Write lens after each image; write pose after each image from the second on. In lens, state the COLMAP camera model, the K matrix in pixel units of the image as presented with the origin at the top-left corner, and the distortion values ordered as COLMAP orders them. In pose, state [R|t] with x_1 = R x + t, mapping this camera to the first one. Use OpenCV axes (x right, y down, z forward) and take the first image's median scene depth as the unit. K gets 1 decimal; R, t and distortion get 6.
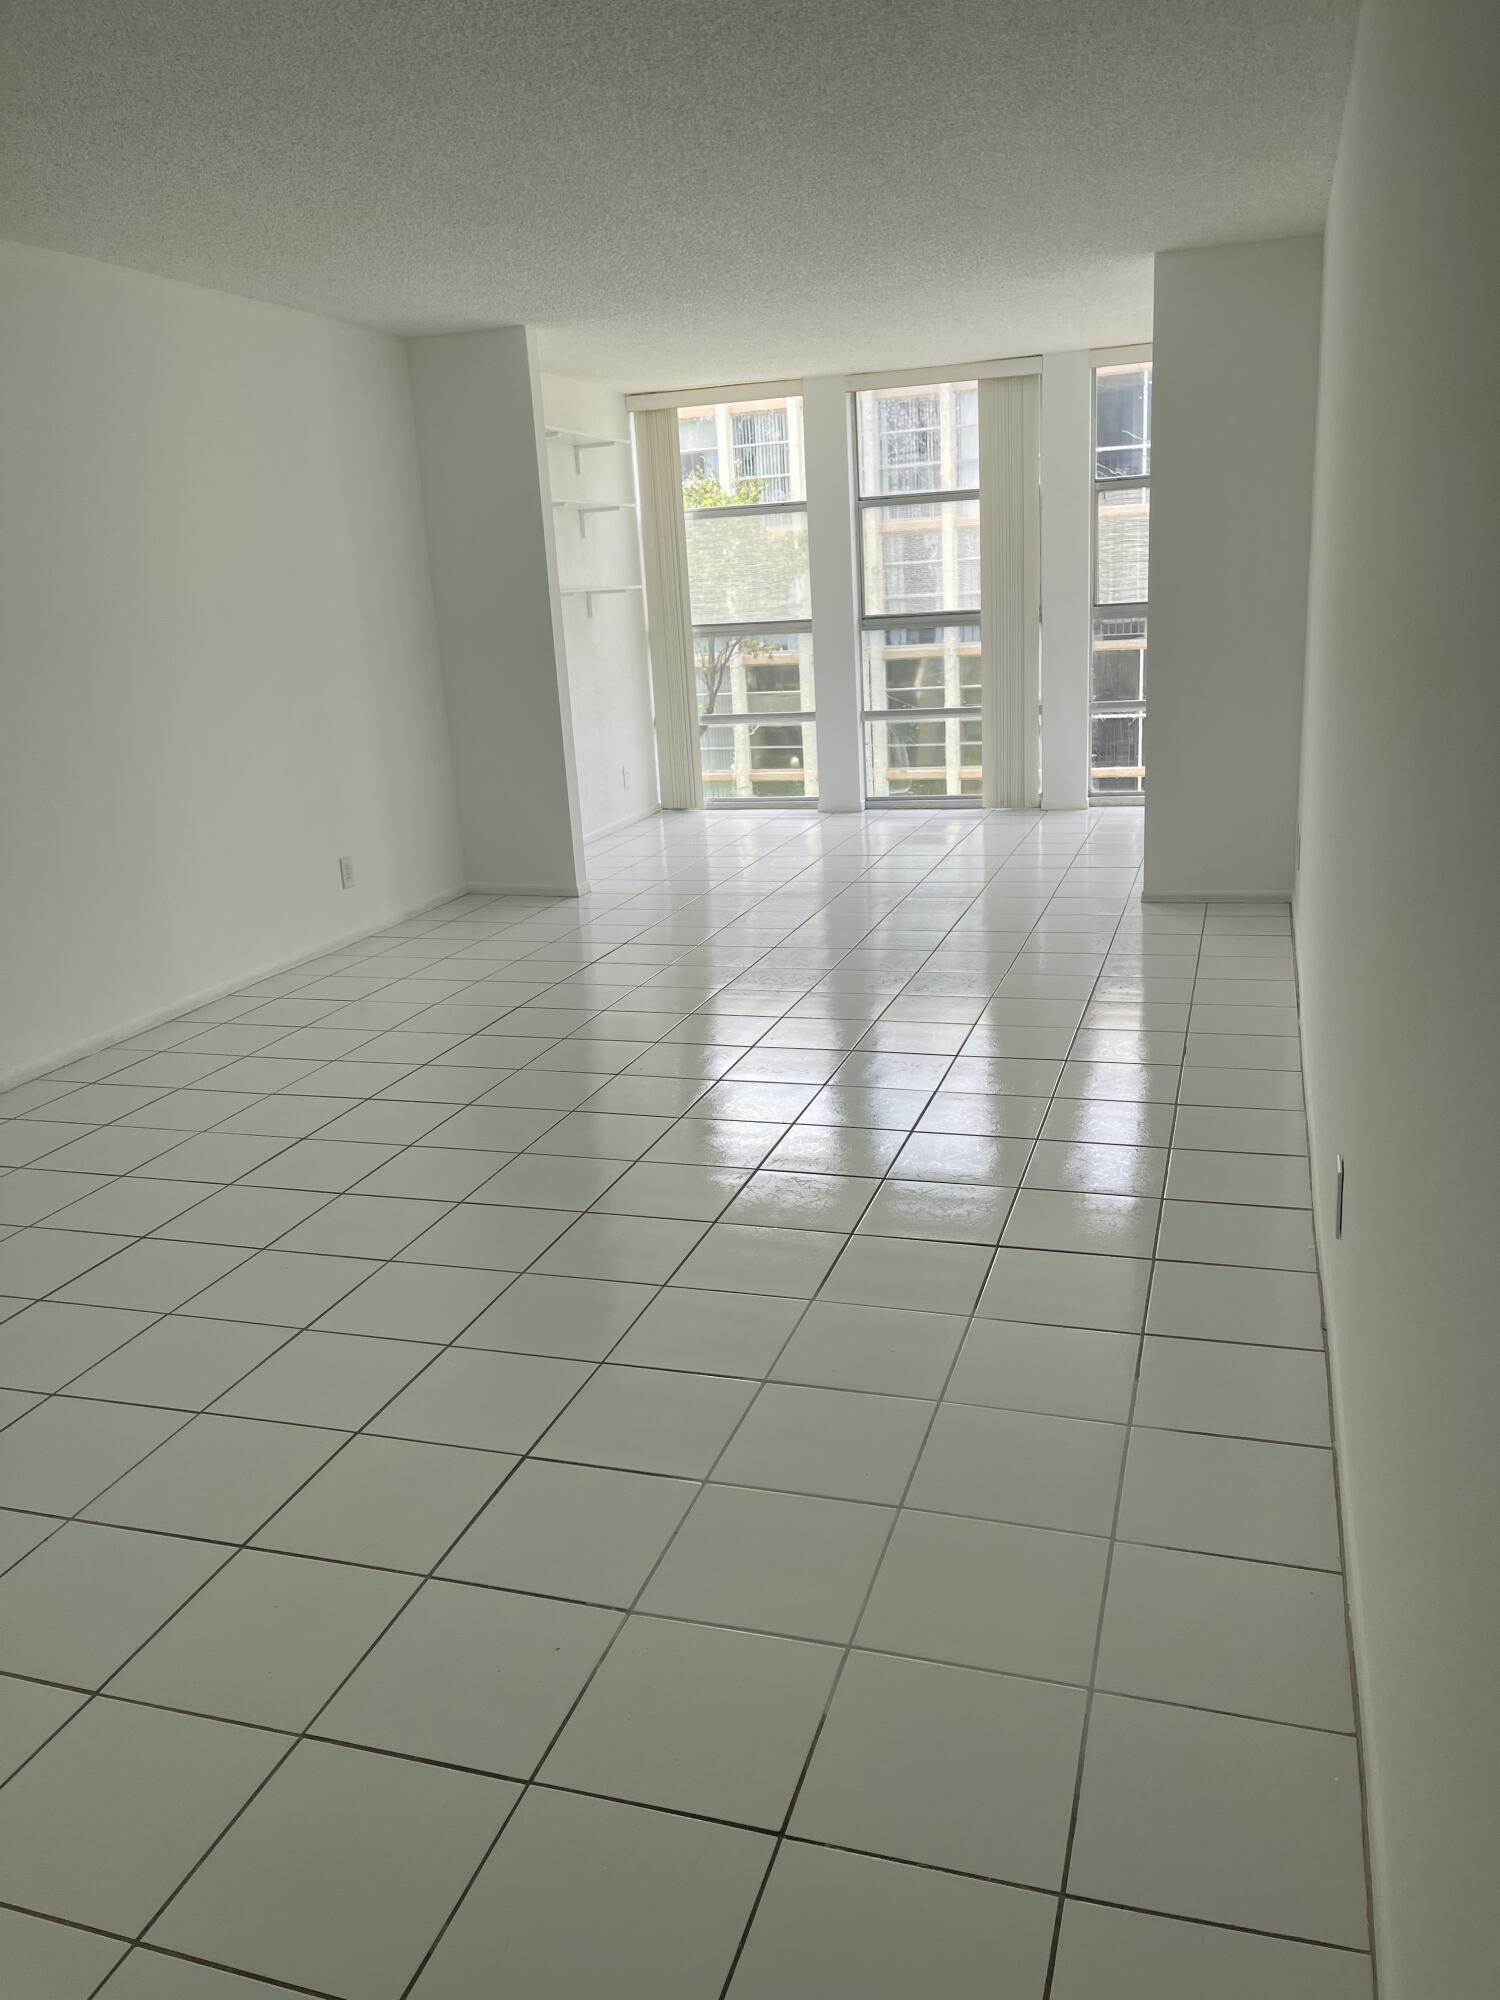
lens RADIAL K [[1524.3, 0, 787.5], [0, 1524.3, 1016.7], [0, 0, 1]] dist [0.069732, -0.092363]
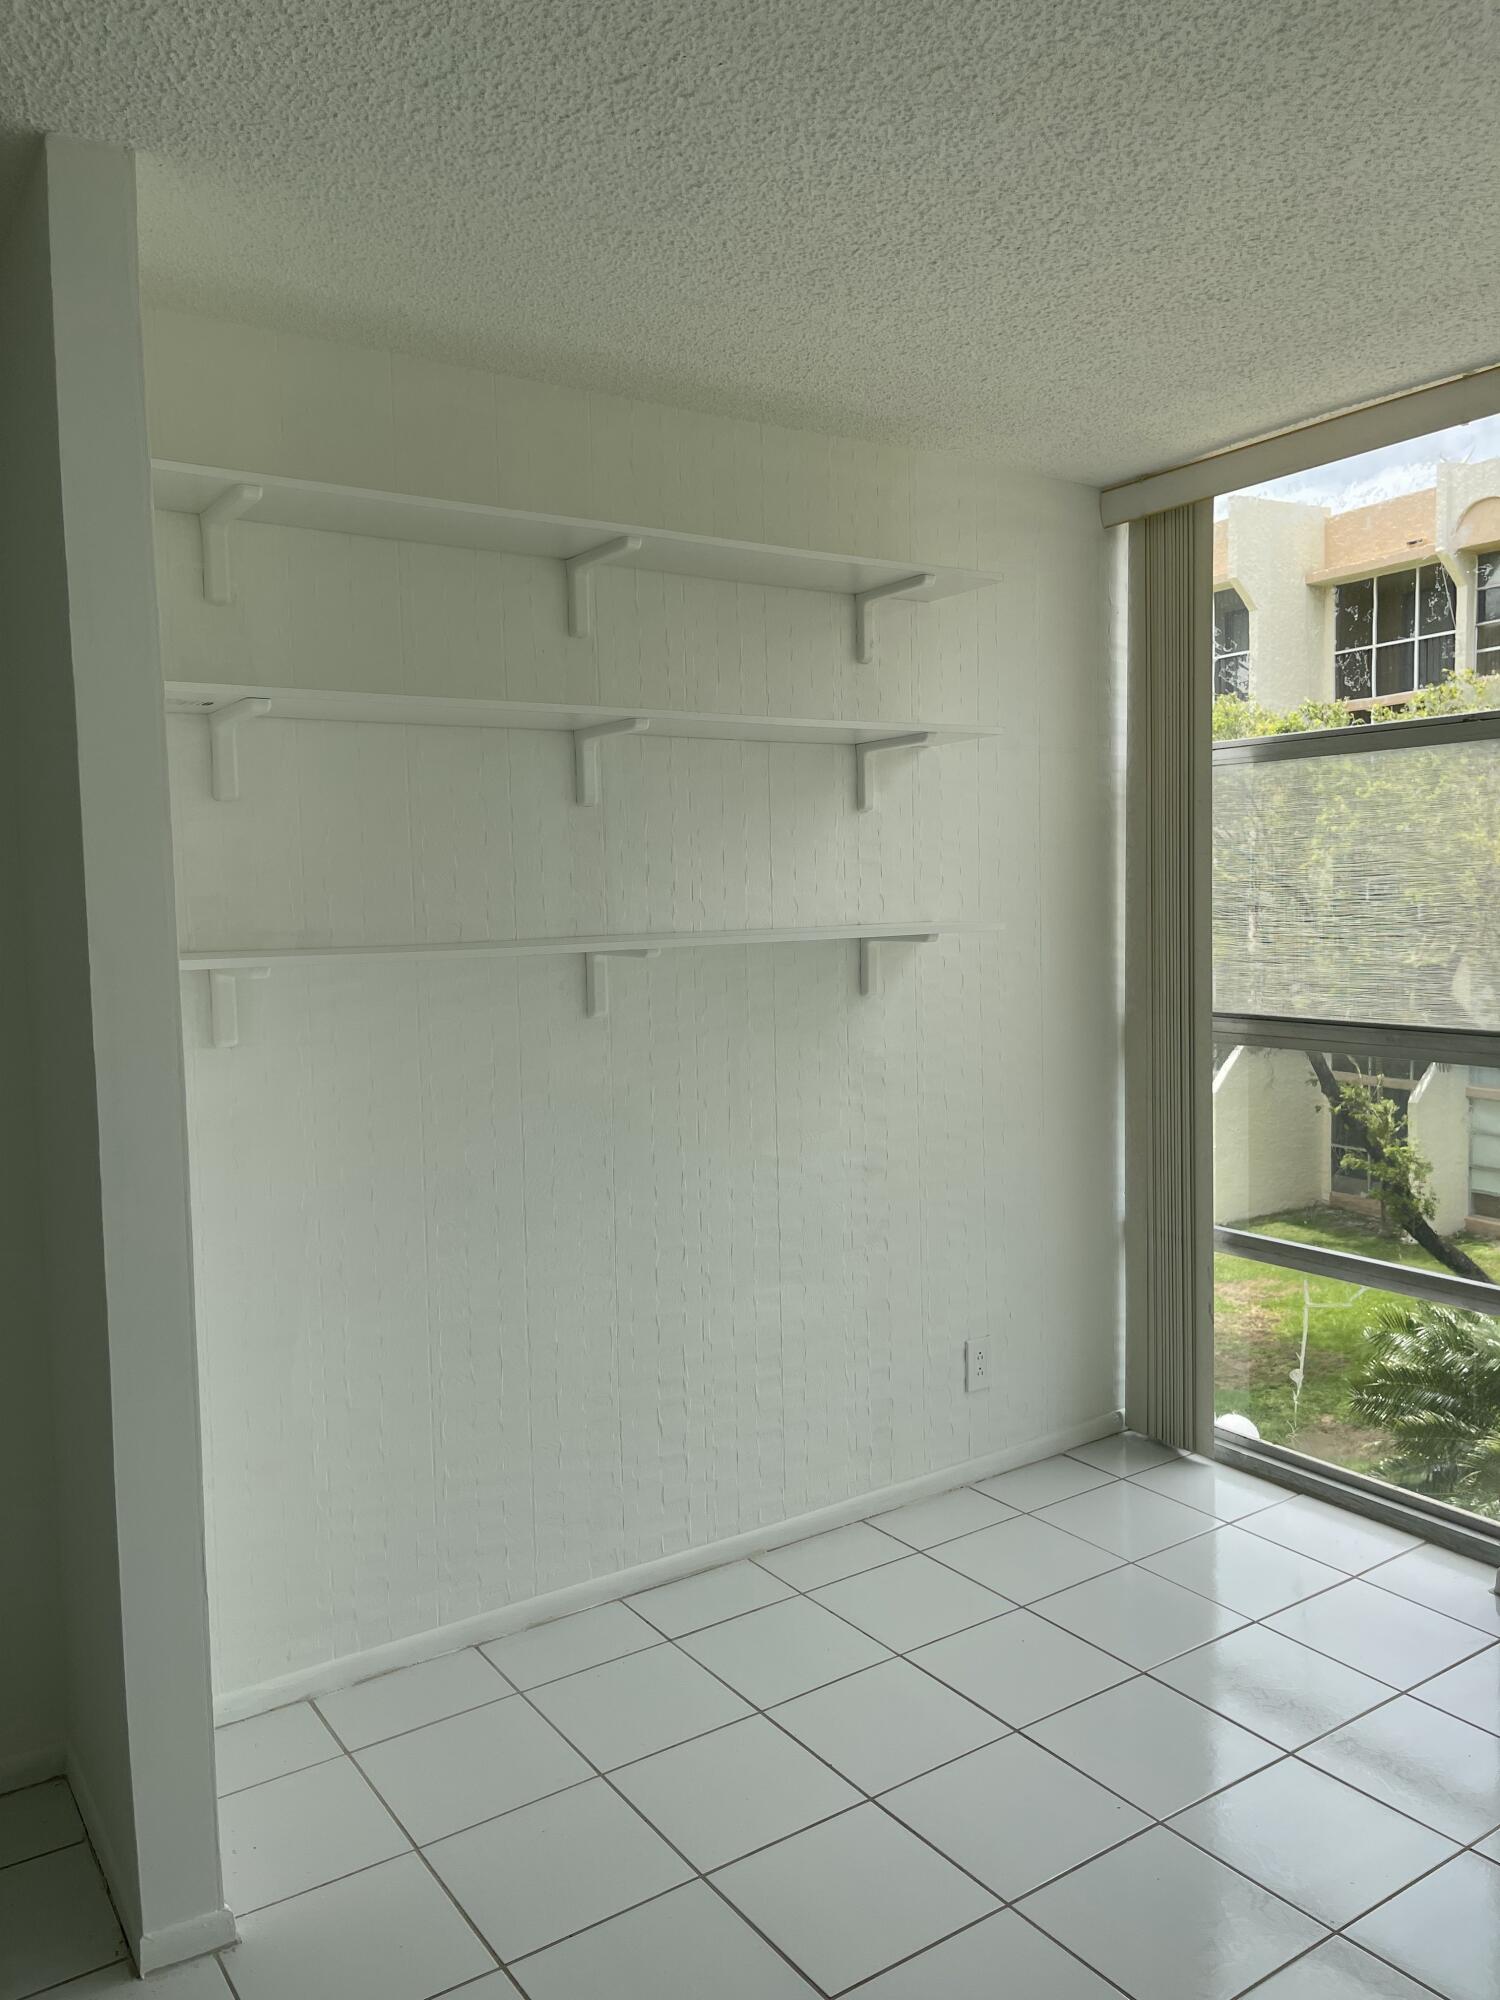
lens RADIAL K [[1524.3, 0, 748.1], [0, 1524.3, 1001.1], [0, 0, 1]] dist [0.069732, -0.092363]
pose [[0.775400, 0.079785, -0.626409, 0.125091], [-0.185506, 0.976997, -0.105190, -0.260188], [0.603607, 0.197767, 0.772364, 0.825331]]
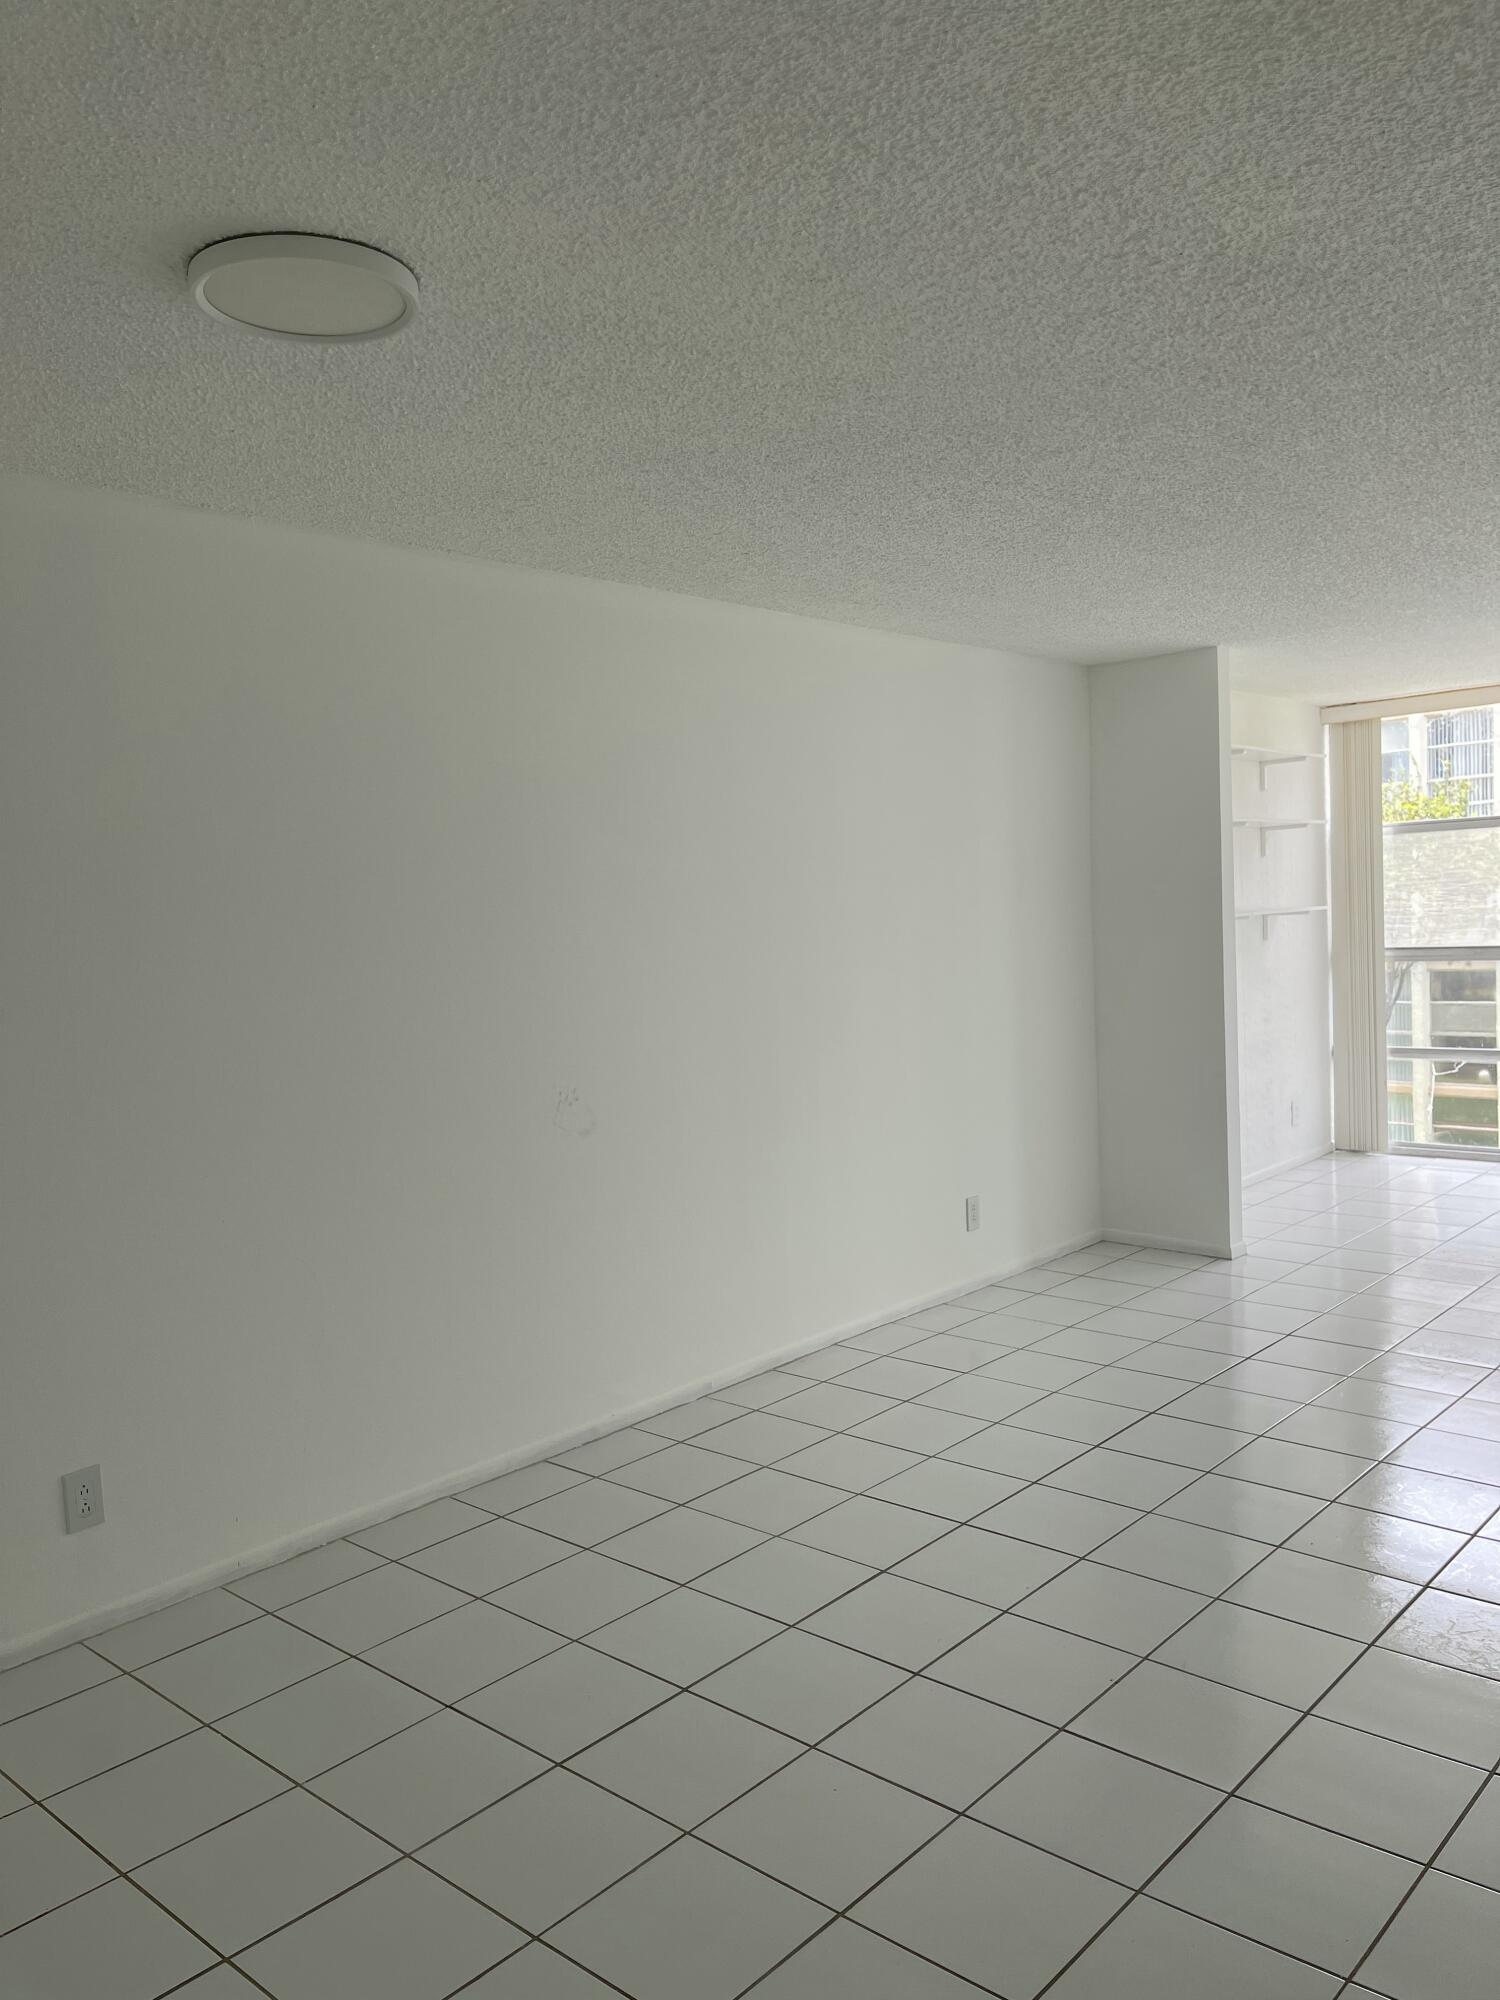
lens RADIAL K [[1524.3, 0, 755.4], [0, 1524.3, 986.2], [0, 0, 1]] dist [0.069732, -0.092363]
pose [[0.905847, 0.037528, -0.421939, -0.021683], [-0.122883, 0.976516, -0.176962, -0.044512], [0.405389, 0.212150, 0.889186, 0.094345]]
